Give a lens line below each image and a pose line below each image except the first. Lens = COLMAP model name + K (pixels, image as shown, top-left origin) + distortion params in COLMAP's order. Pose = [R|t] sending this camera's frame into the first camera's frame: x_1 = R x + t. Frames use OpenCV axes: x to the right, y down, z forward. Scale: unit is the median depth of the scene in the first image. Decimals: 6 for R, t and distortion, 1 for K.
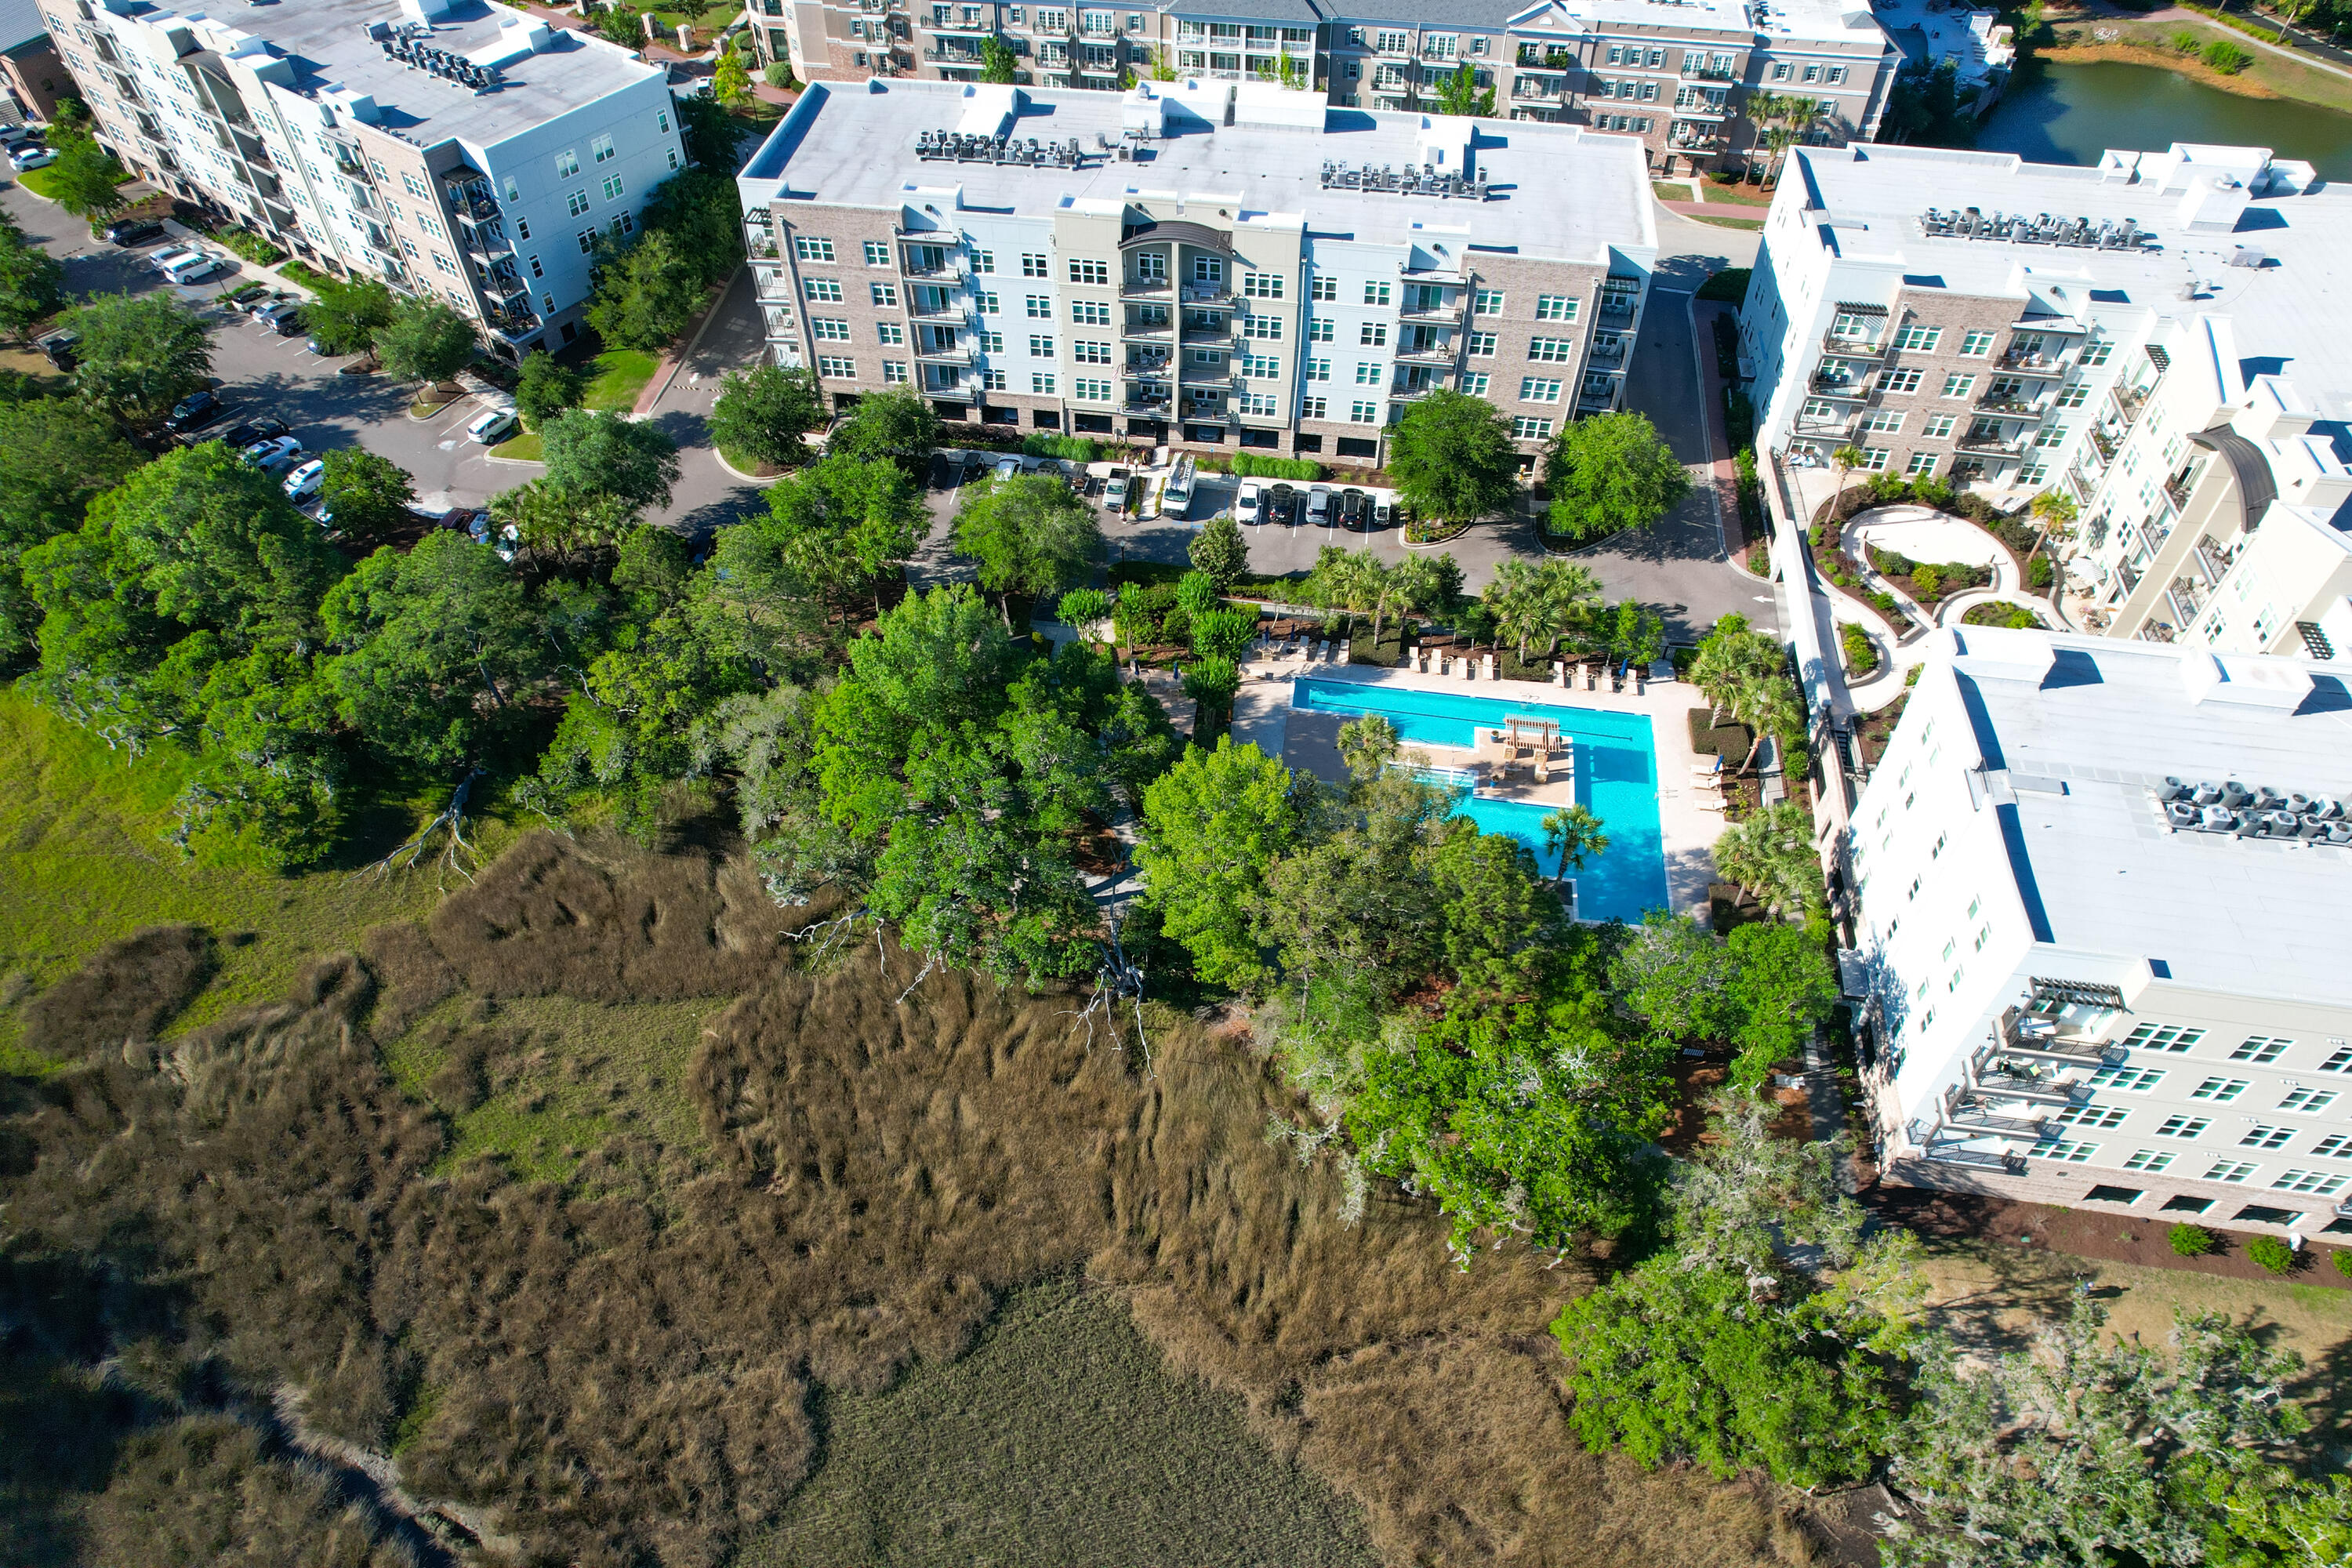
lens RADIAL K [[1493.1, 0, 1187.2], [0, 1493.1, 778.5], [0, 0, 1]] dist [-0.078485, 0.071523]
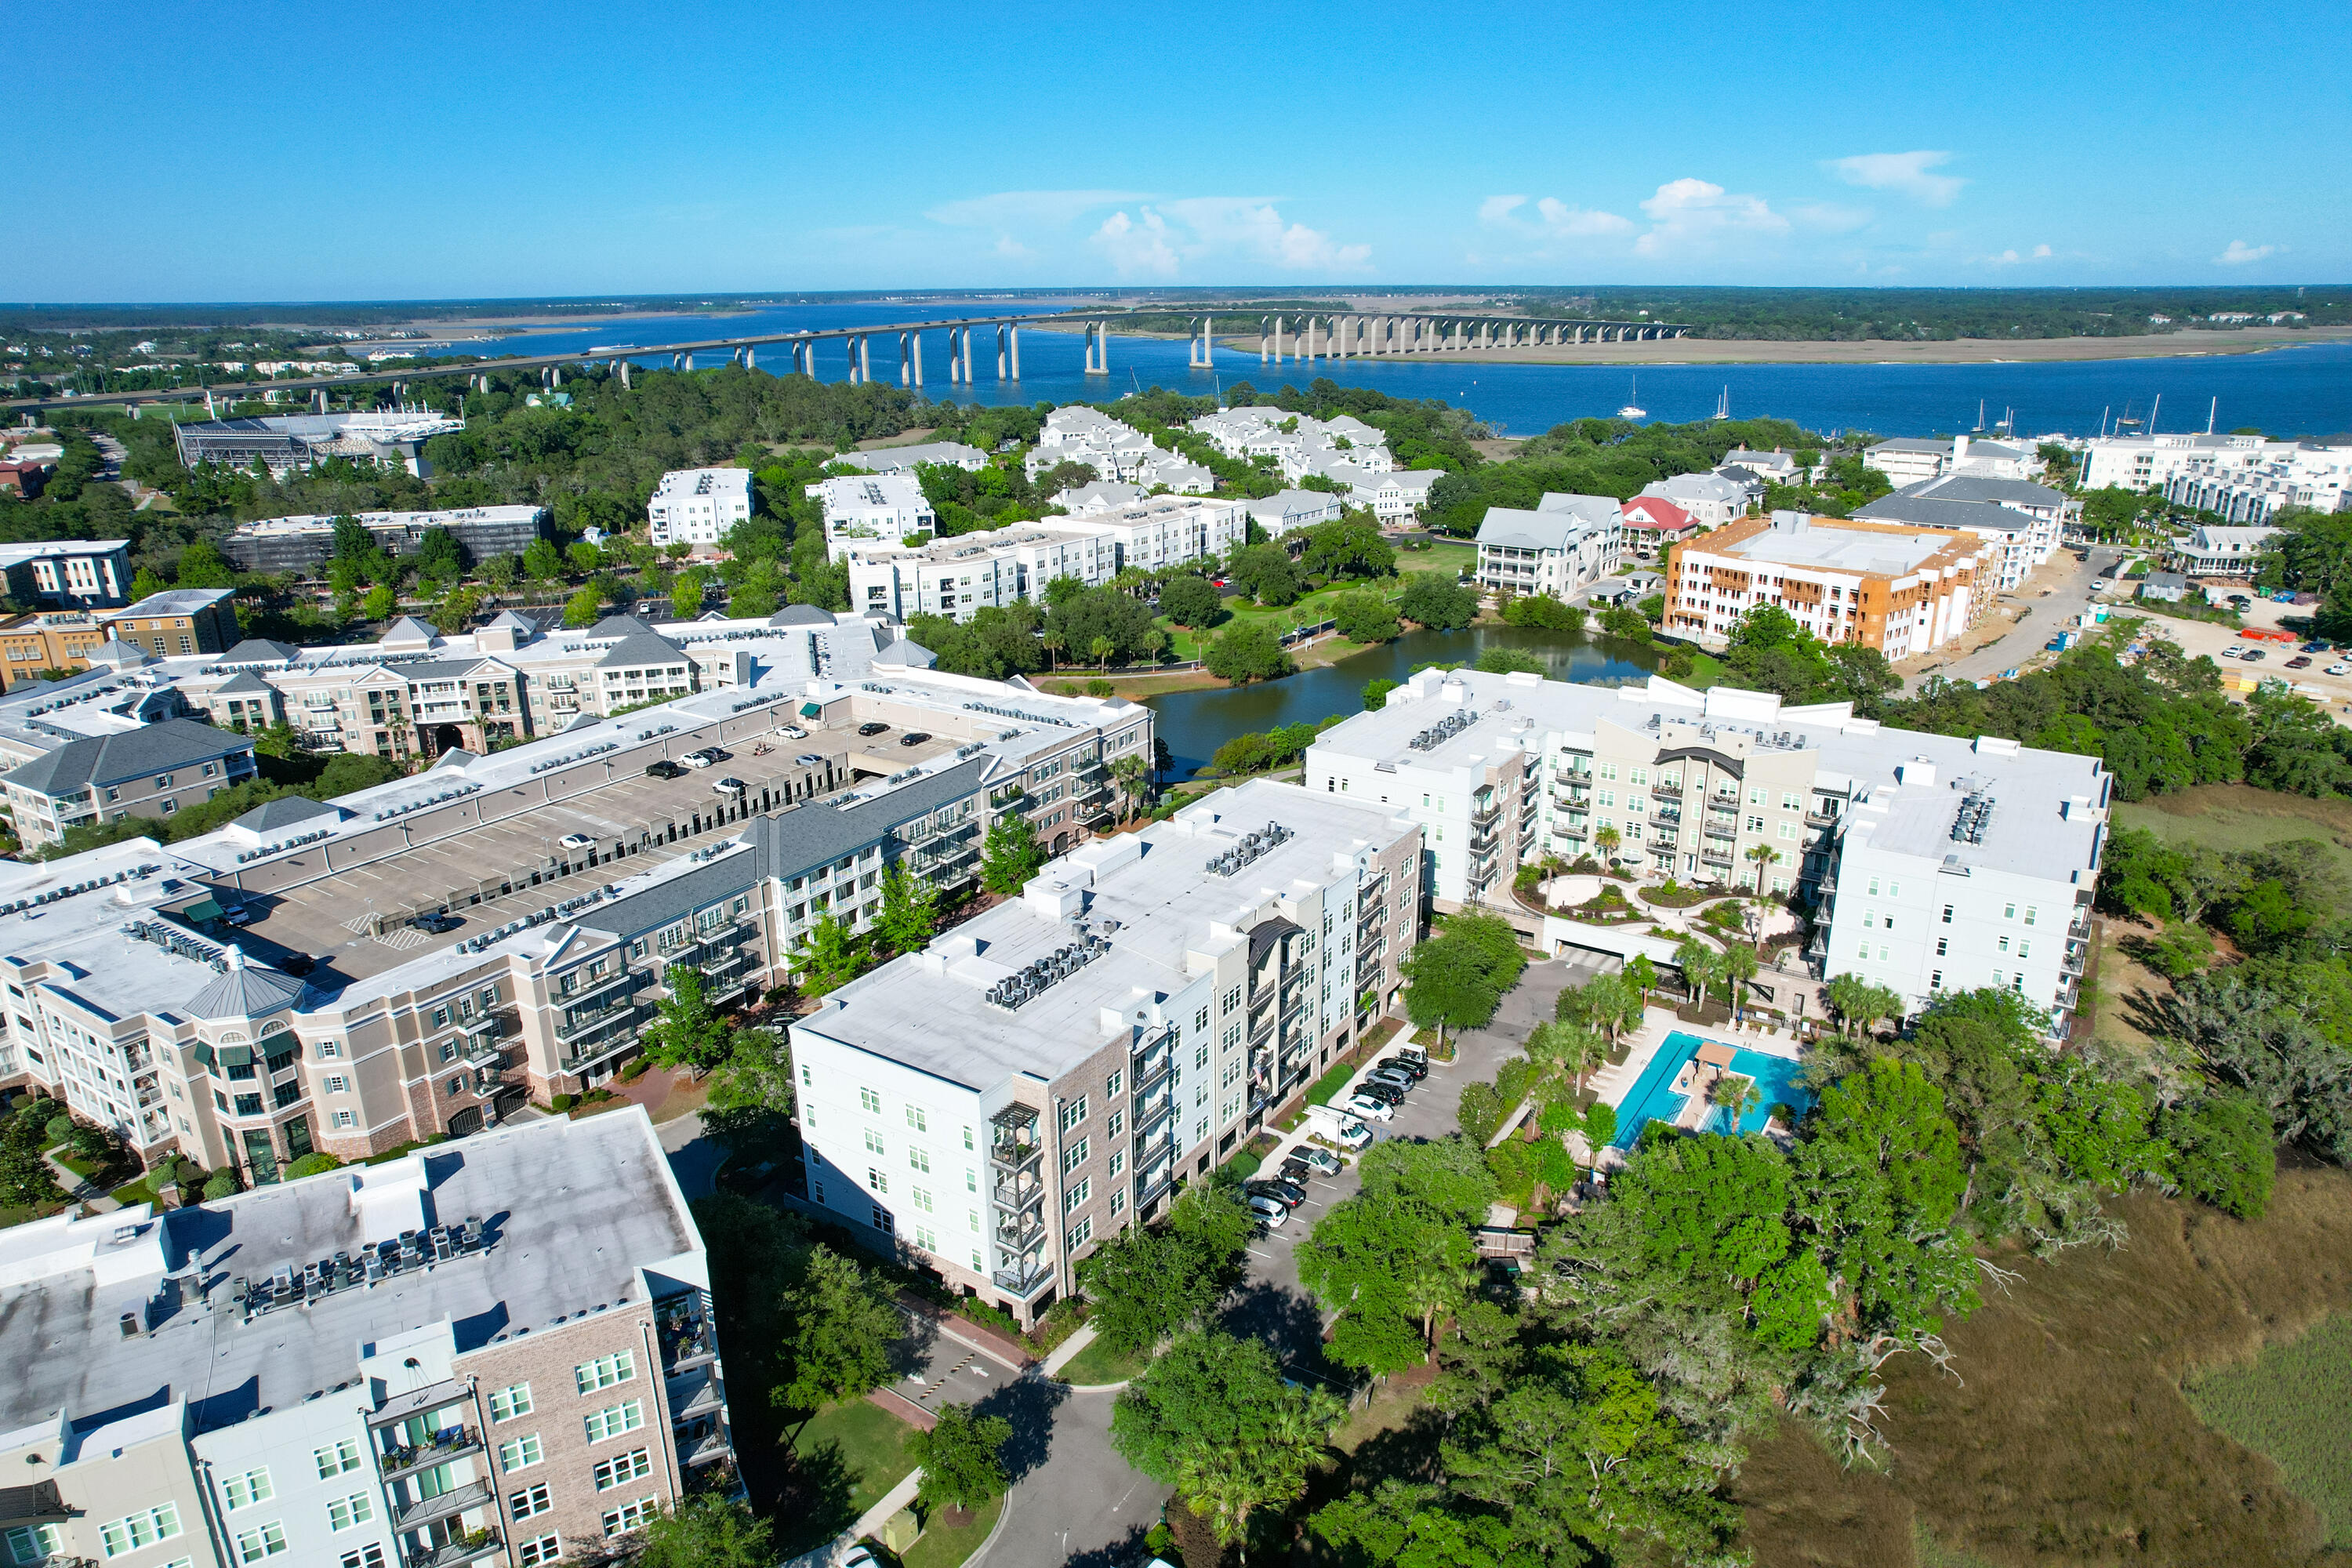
lens RADIAL K [[1493.1, 0, 1187.2], [0, 1493.1, 778.5], [0, 0, 1]] dist [-0.078485, 0.071523]
pose [[0.424029, -0.300661, 0.854284, -0.977288], [0.677032, 0.731754, -0.078512, -0.396970], [-0.601520, 0.611669, 0.513842, 0.347512]]
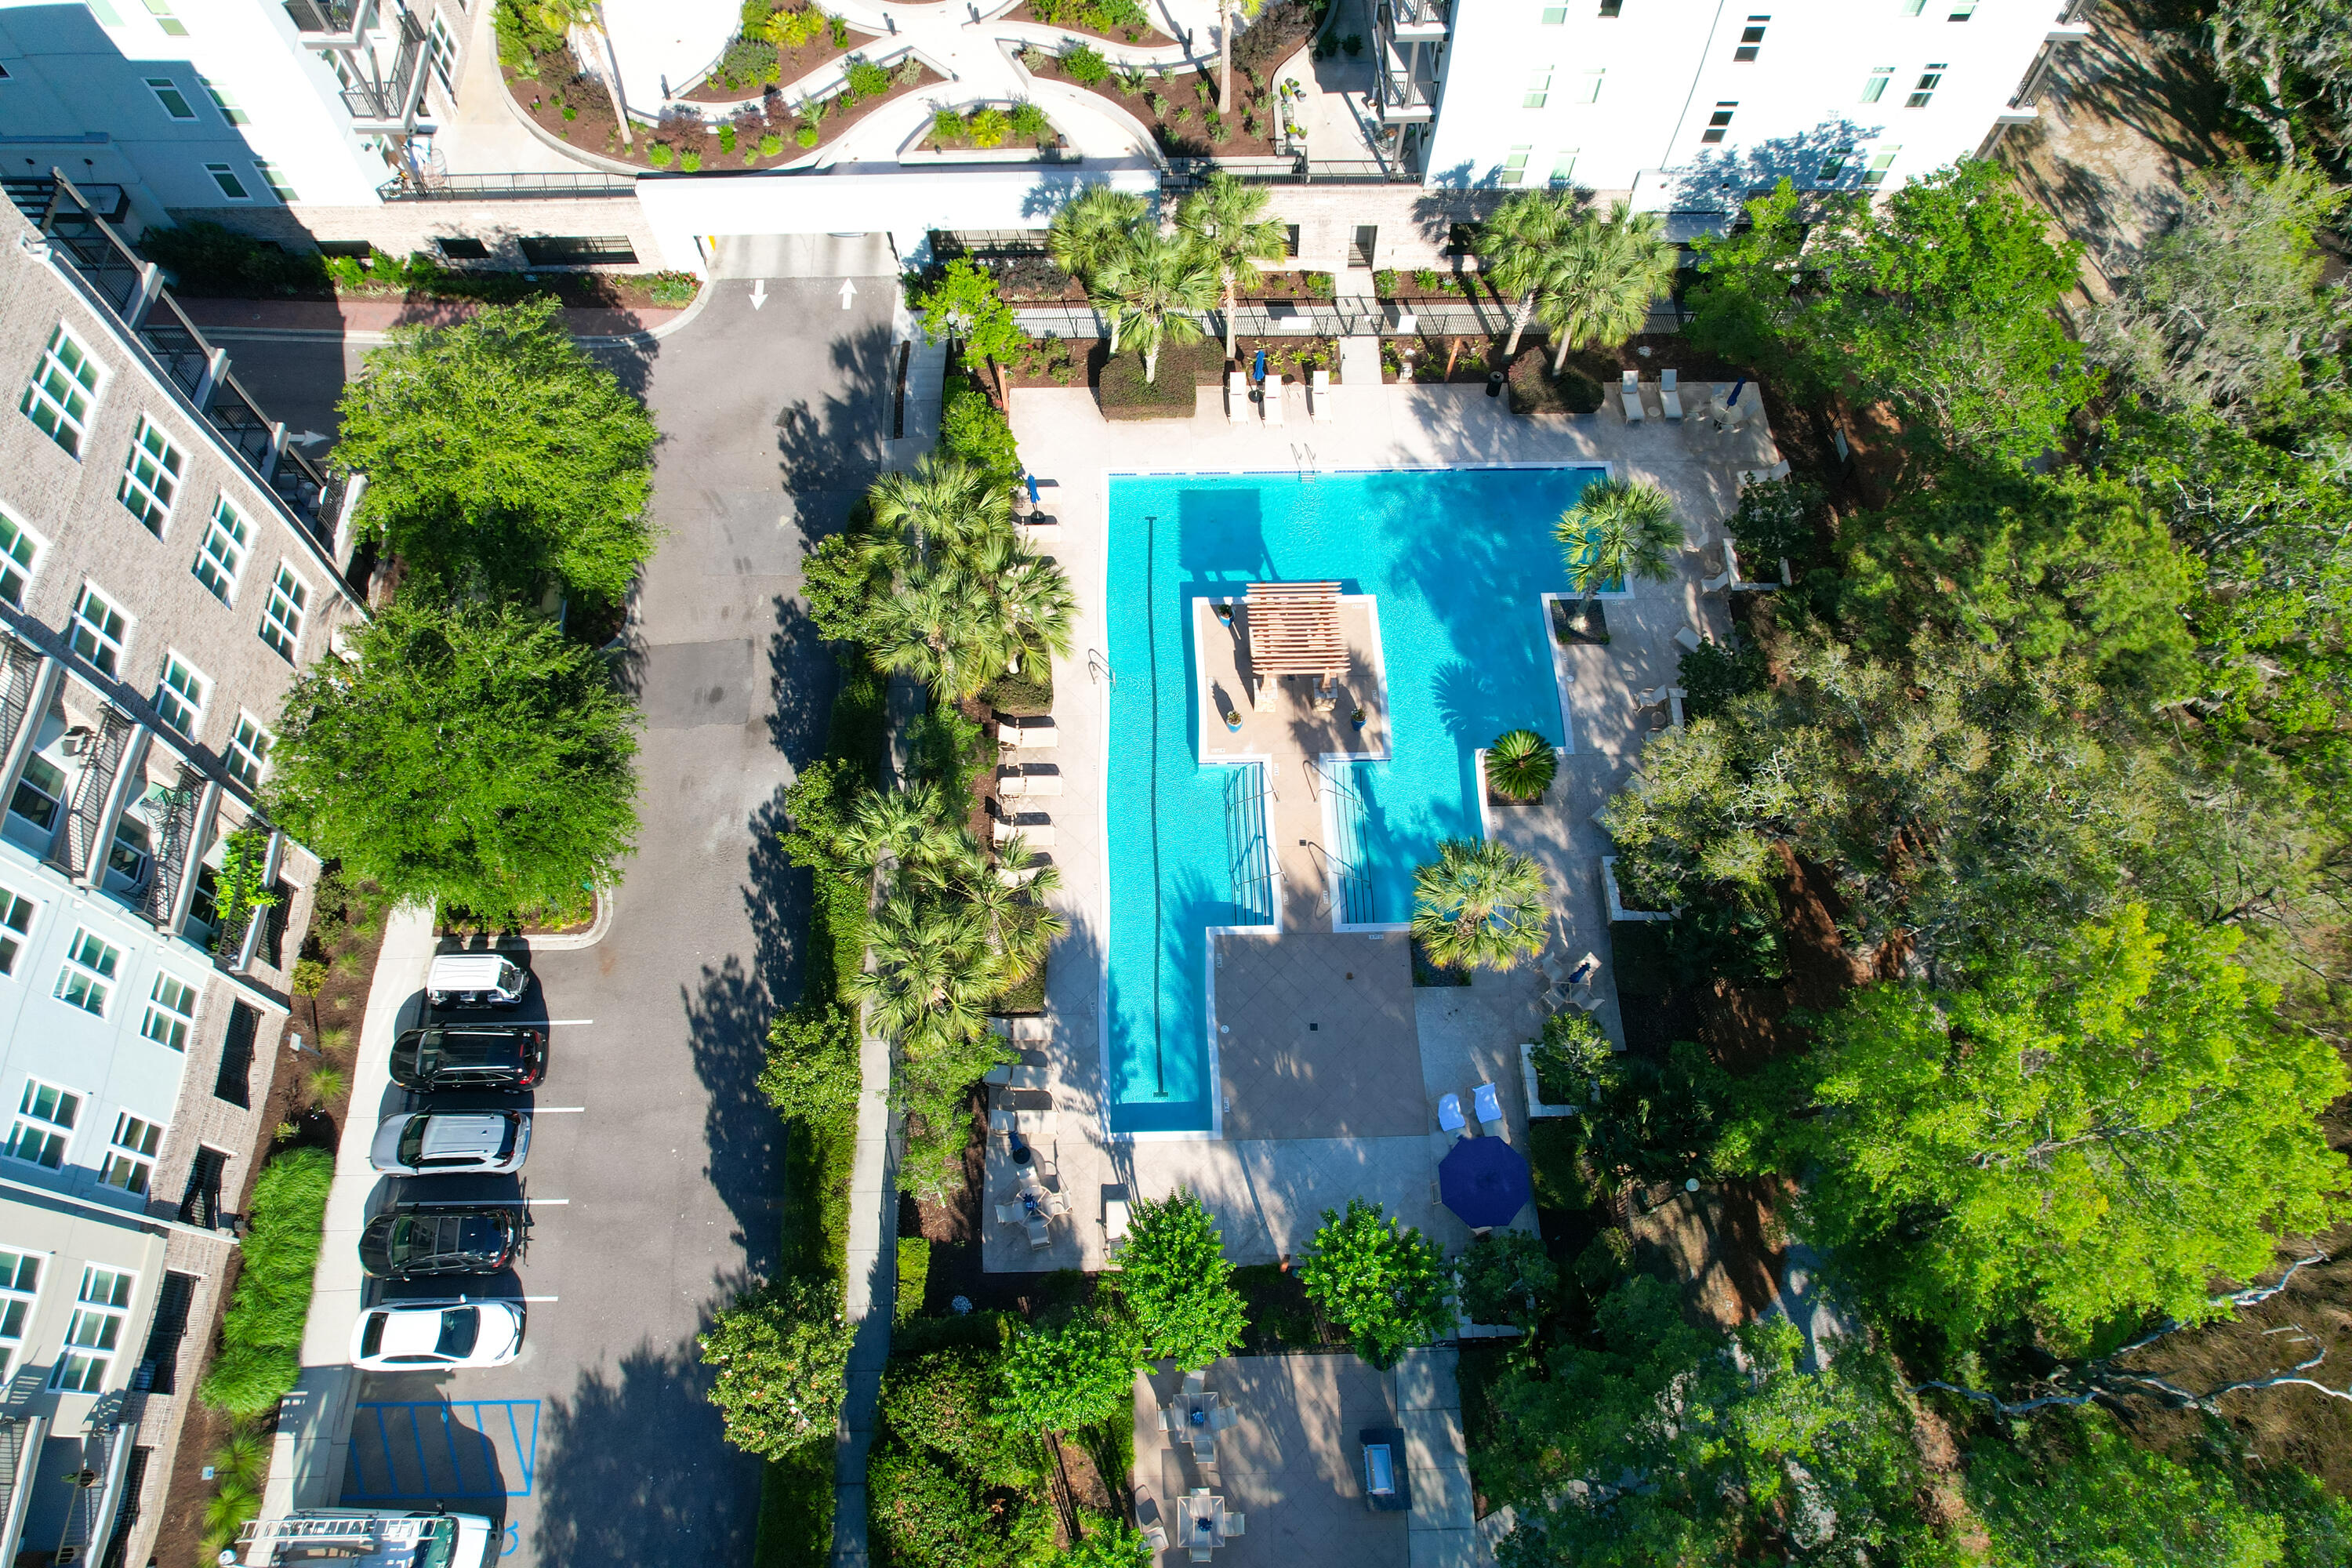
lens RADIAL K [[1493.1, 0, 1187.2], [0, 1493.1, 778.5], [0, 0, 1]] dist [-0.078485, 0.071523]
pose [[-0.164913, -0.893673, 0.417315, -0.018456], [0.724539, 0.177313, 0.666036, -0.331956], [-0.669214, 0.412199, 0.618260, 0.629032]]
